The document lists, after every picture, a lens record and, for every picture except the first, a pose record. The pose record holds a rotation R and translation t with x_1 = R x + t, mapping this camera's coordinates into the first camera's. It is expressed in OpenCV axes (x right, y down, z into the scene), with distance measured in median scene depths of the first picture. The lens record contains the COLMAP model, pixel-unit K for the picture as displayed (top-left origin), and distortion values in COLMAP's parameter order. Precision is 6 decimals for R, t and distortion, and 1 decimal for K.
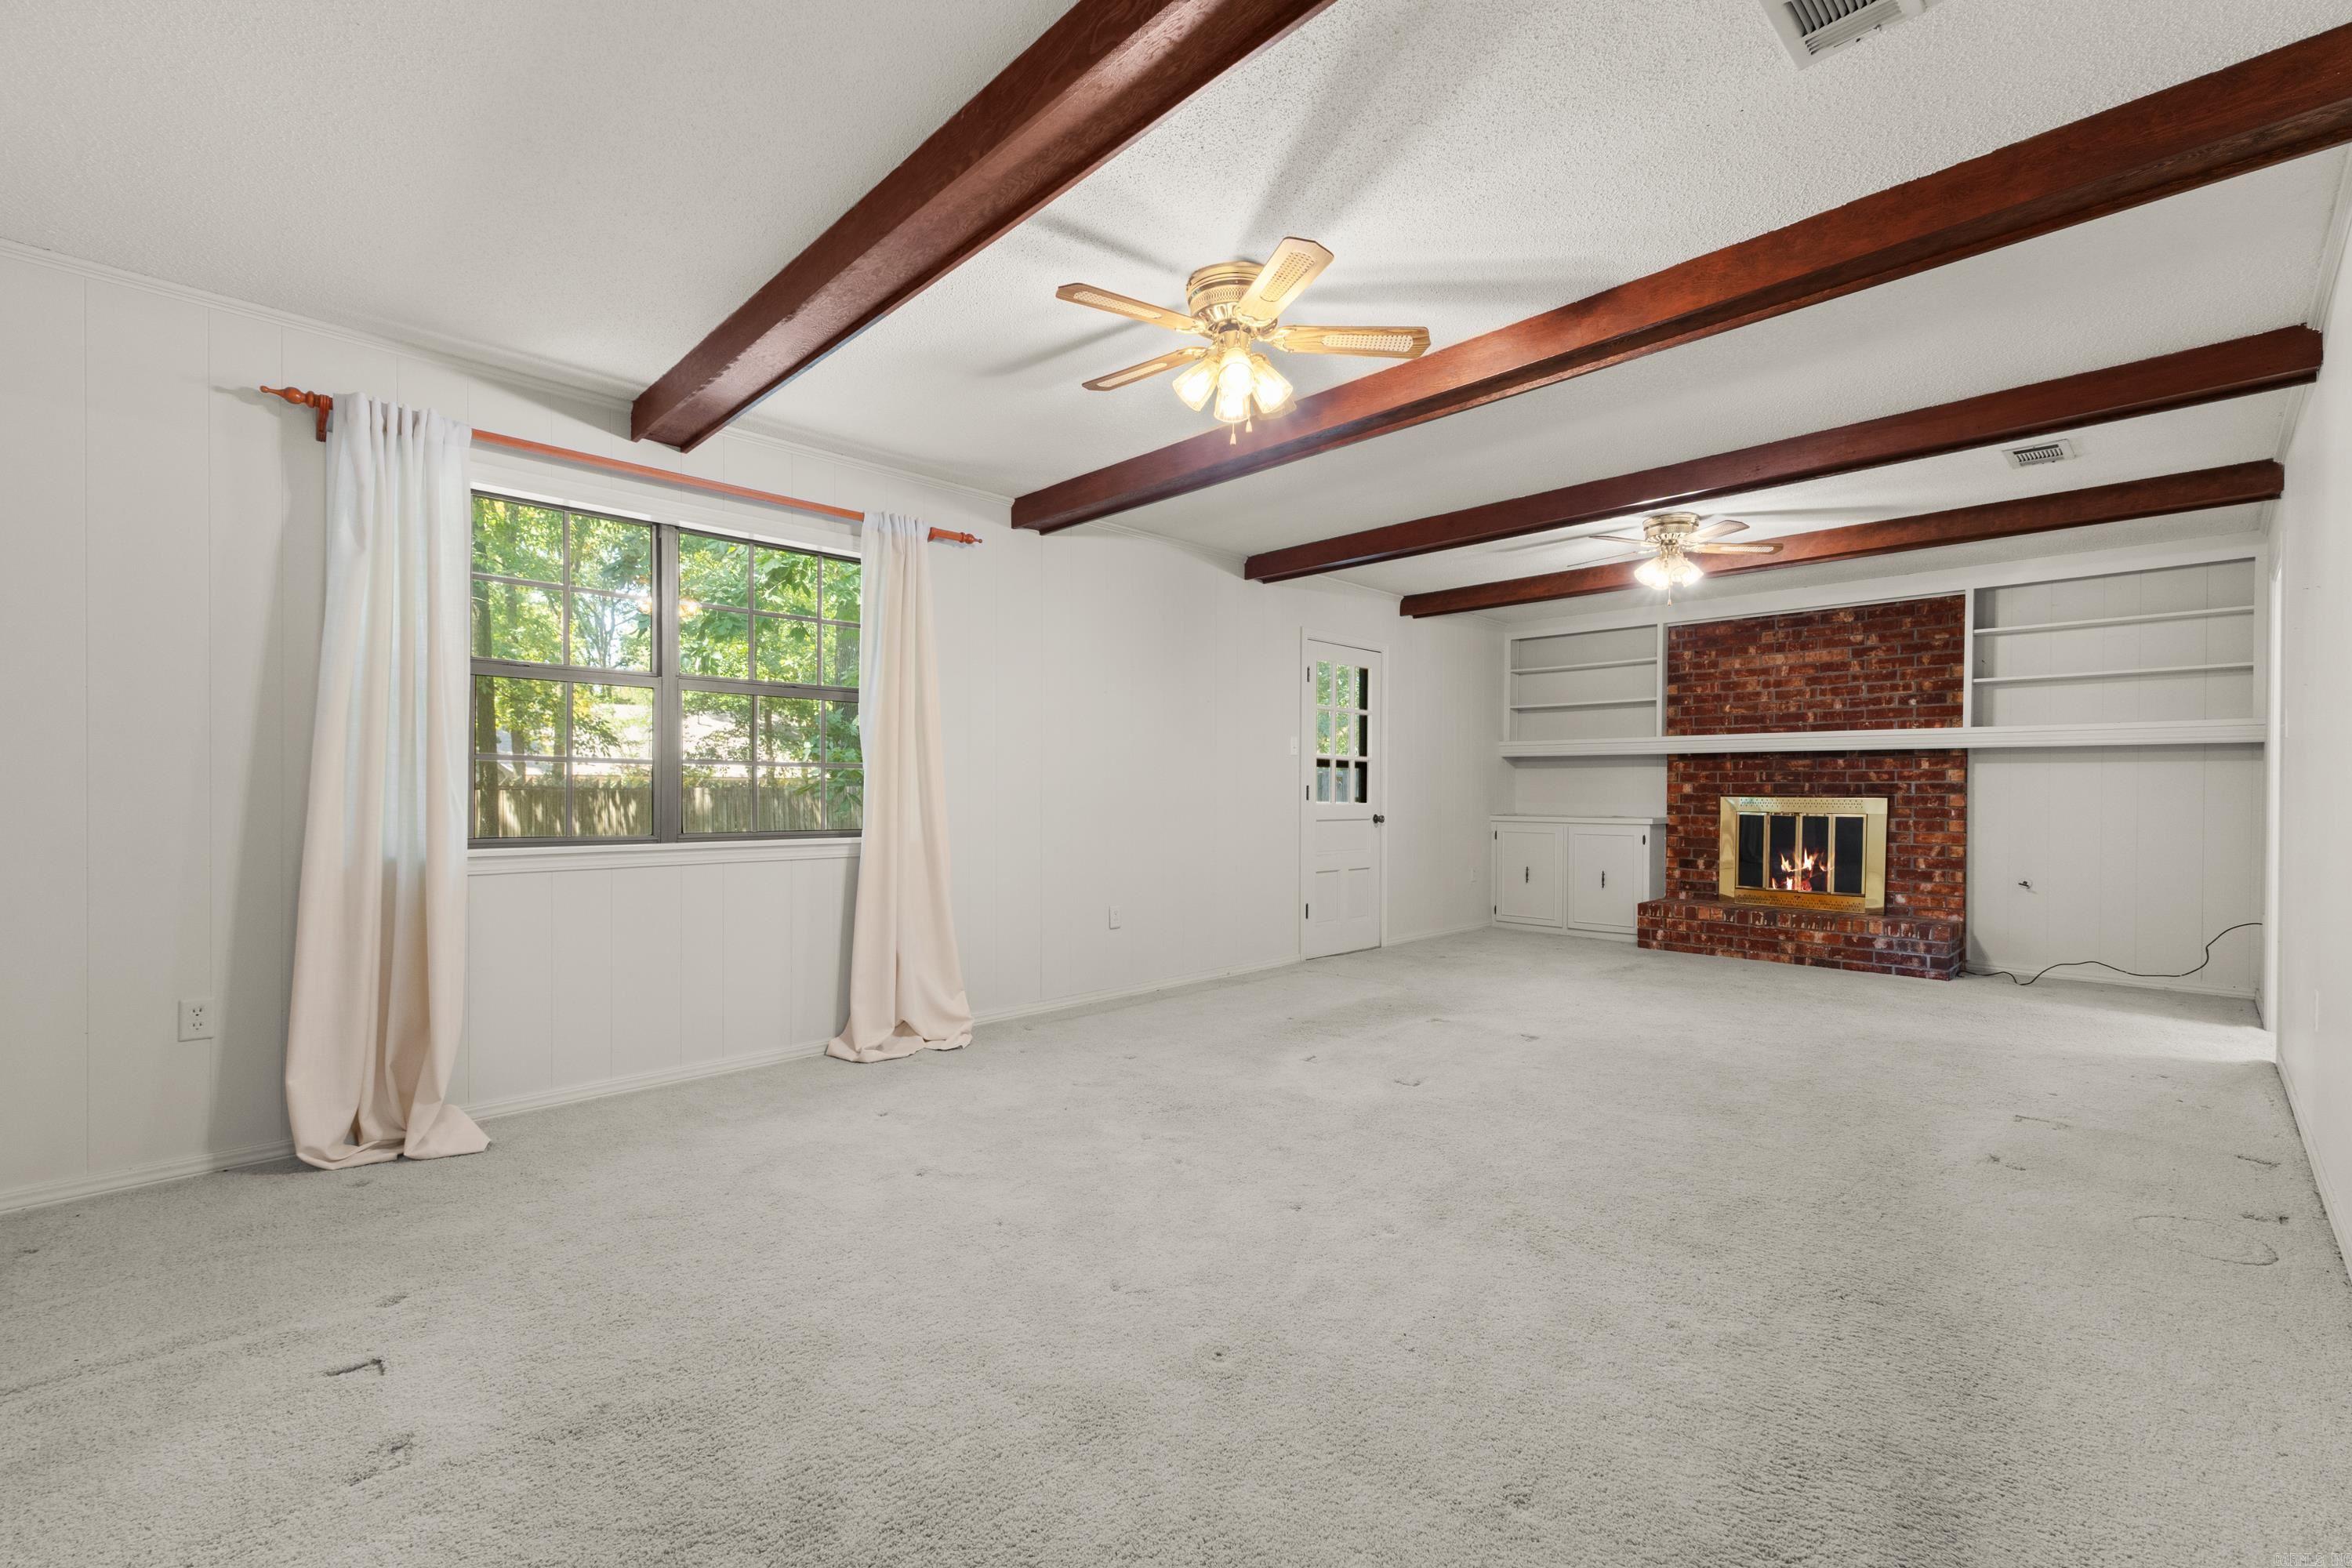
lens RADIAL K [[974.8, 0, 1180.5], [0, 974.8, 790.5], [0, 0, 1]] dist [0.010401, -0.000057]
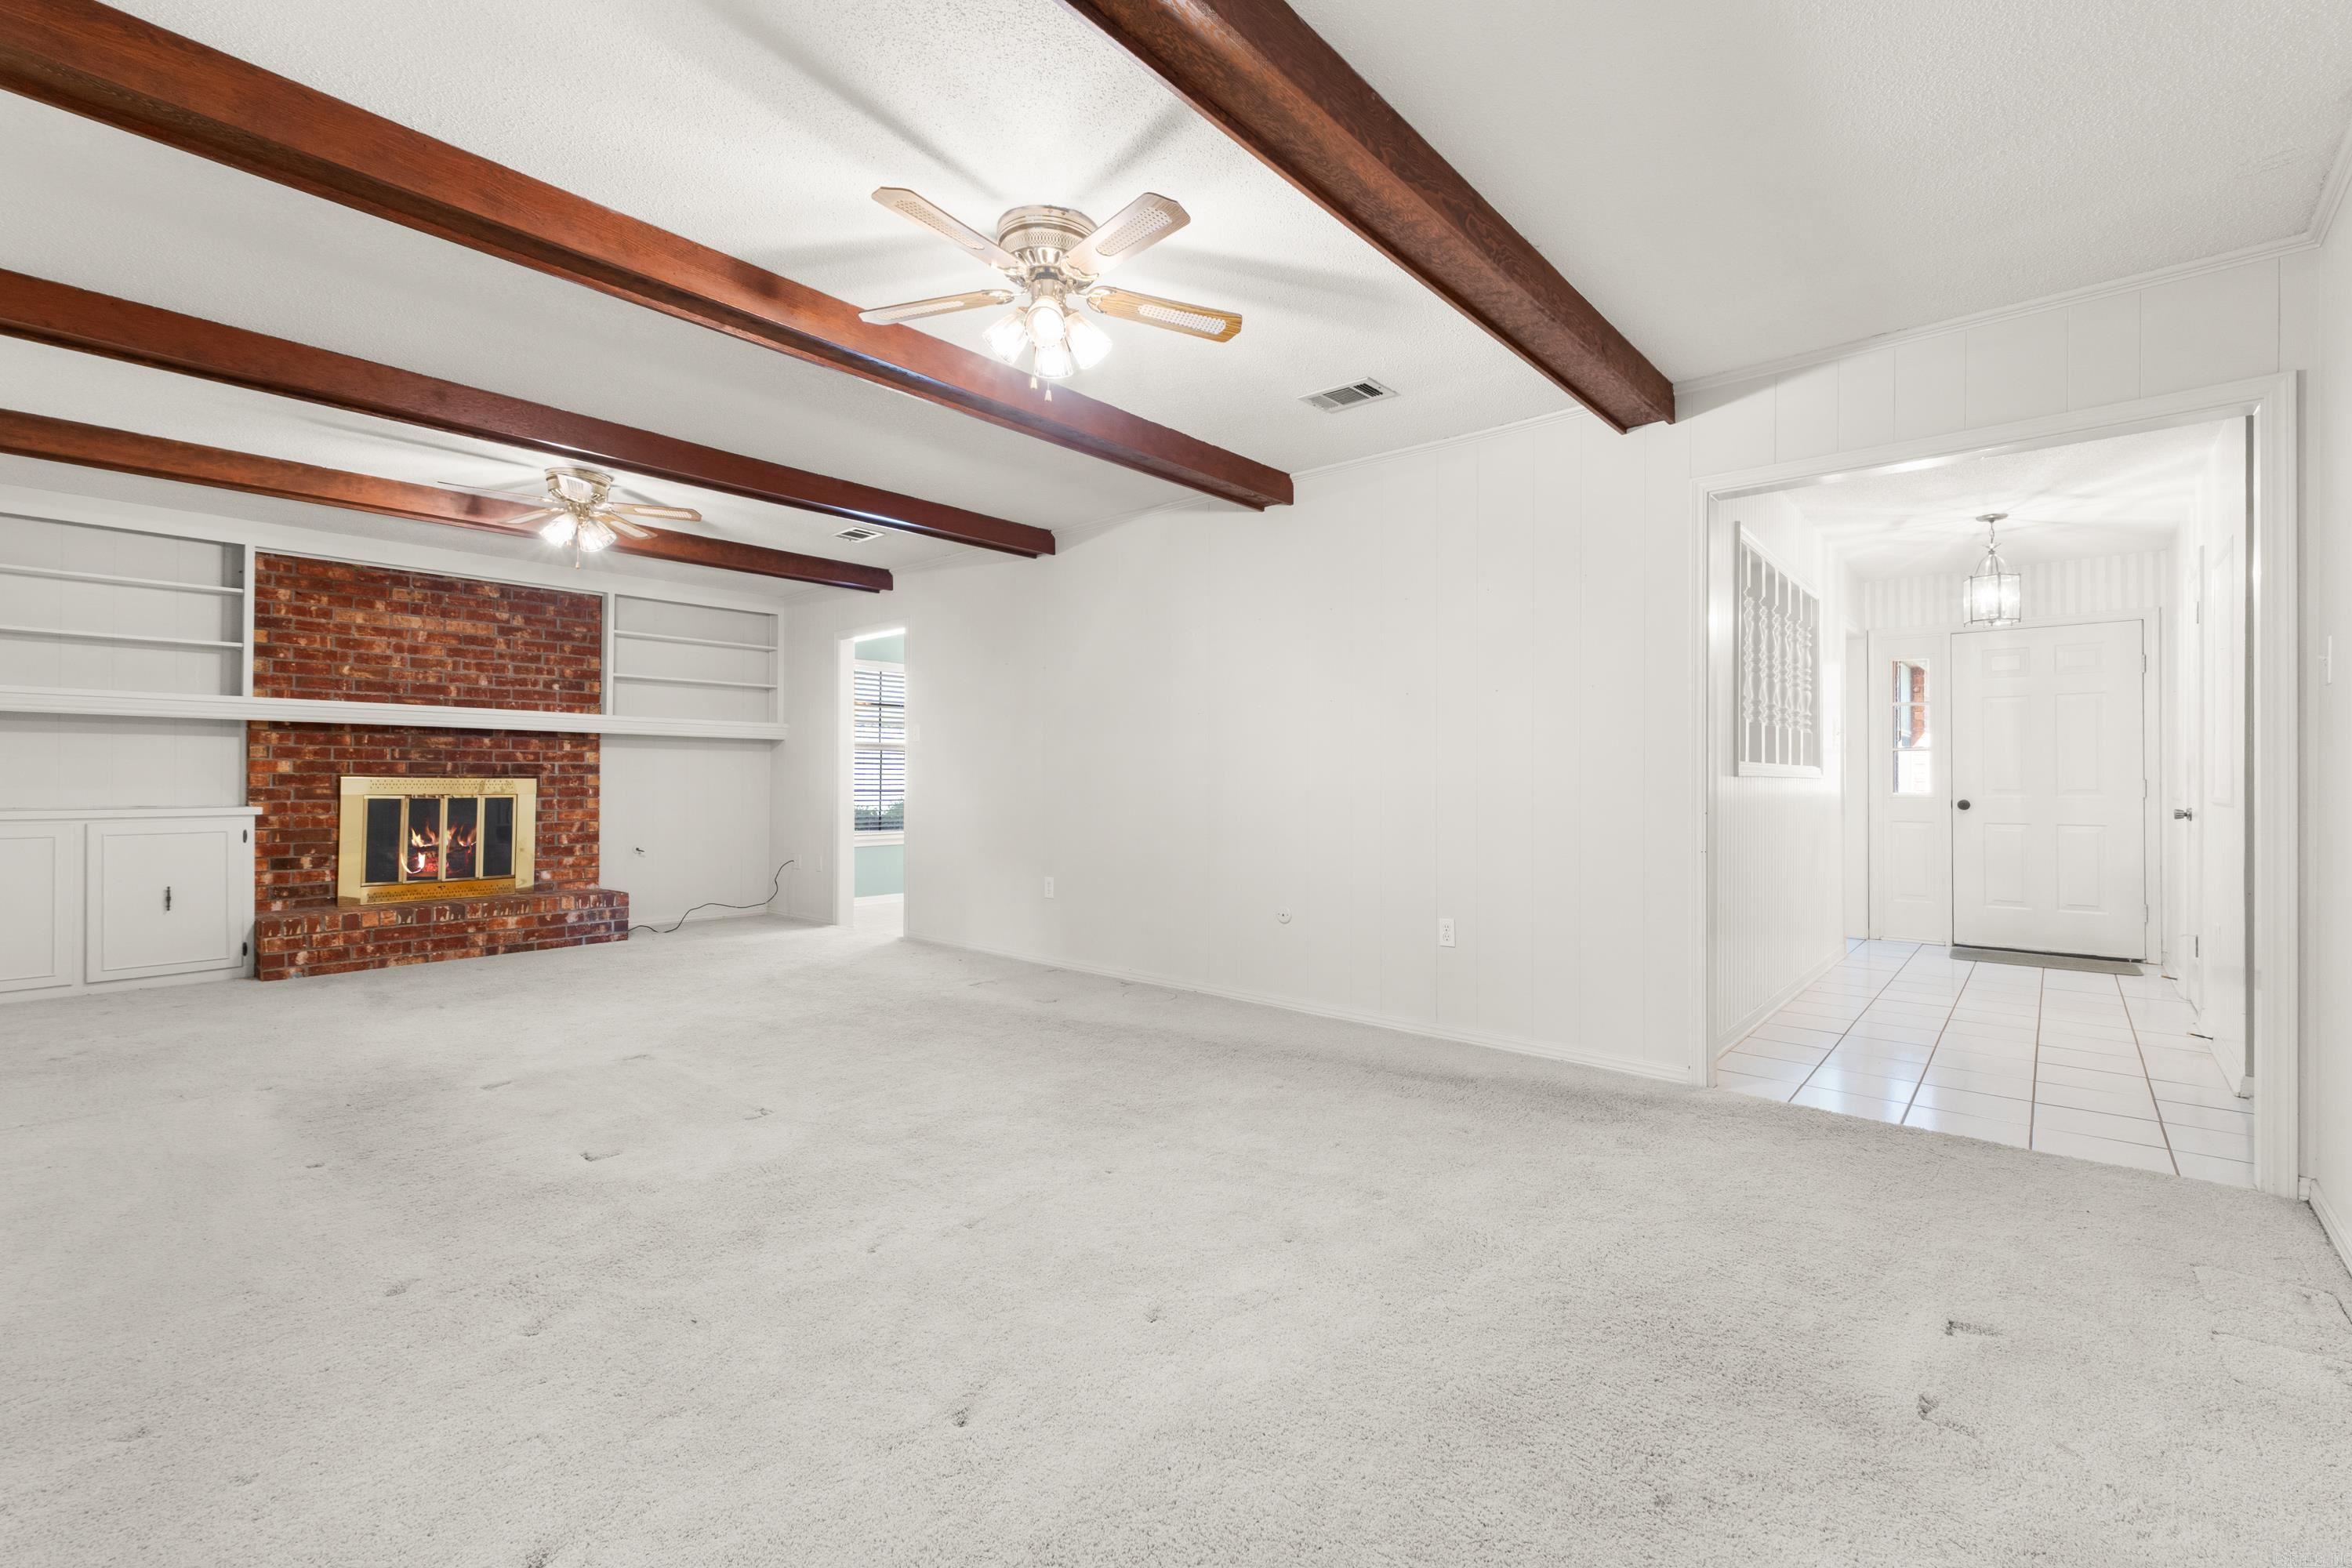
lens RADIAL K [[1014.5, 0, 1193.1], [0, 1014.5, 772.3], [0, 0, 1]] dist [0.003148, 0.000395]
pose [[-0.069530, 0.001444, 0.997579, -0.376501], [-0.005679, 0.999982, -0.001844, -0.000376], [-0.997564, -0.005794, -0.069520, 0.380096]]
